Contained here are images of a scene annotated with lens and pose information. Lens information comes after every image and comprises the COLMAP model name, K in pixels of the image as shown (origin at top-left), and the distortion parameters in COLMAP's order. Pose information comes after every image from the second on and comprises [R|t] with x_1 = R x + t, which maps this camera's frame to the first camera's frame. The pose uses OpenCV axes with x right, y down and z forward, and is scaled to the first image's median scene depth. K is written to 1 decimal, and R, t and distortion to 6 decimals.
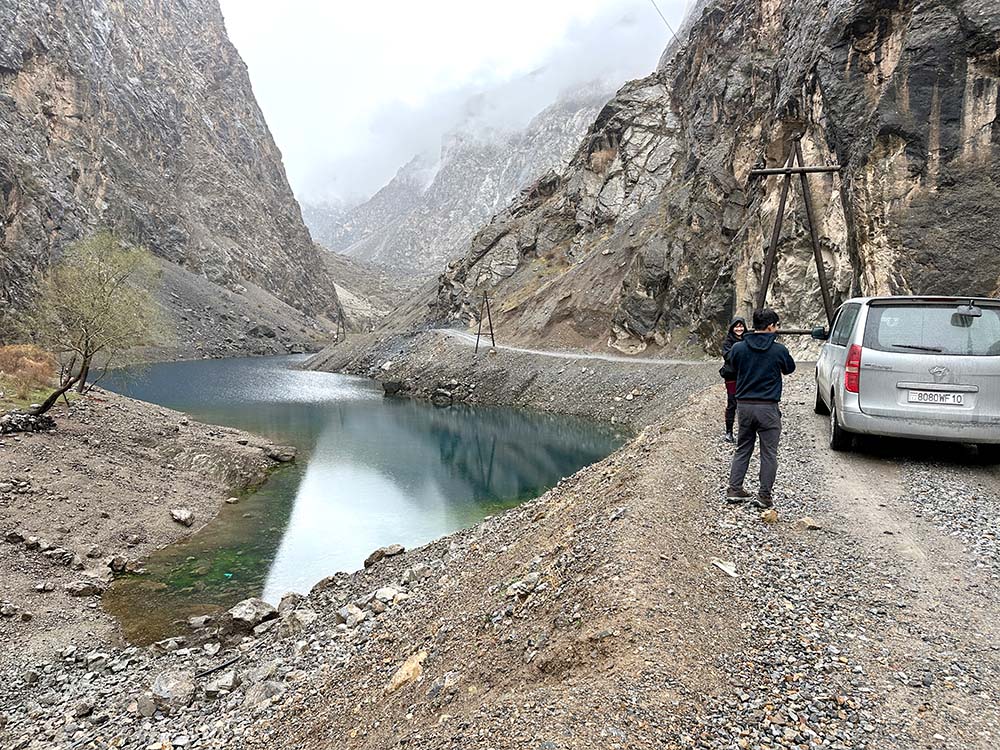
lens RADIAL K [[687.5, 0, 500.1], [0, 687.5, 383.0], [0, 0, 1]] dist [0.044217, -0.069854]
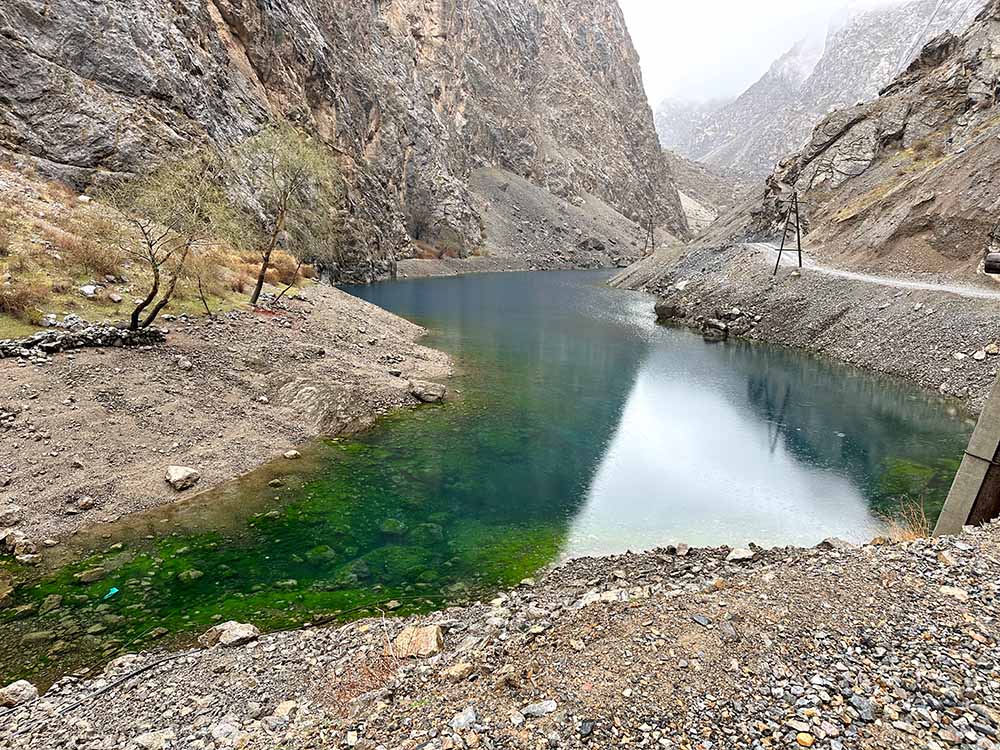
lens RADIAL K [[687.5, 0, 503.9], [0, 687.5, 379.1], [0, 0, 1]] dist [0.044217, -0.069854]
pose [[0.879453, 0.108495, -0.463457, 0.040279], [-0.053545, 0.990046, 0.130163, -0.006988], [0.472965, -0.089657, 0.876508, 0.091768]]
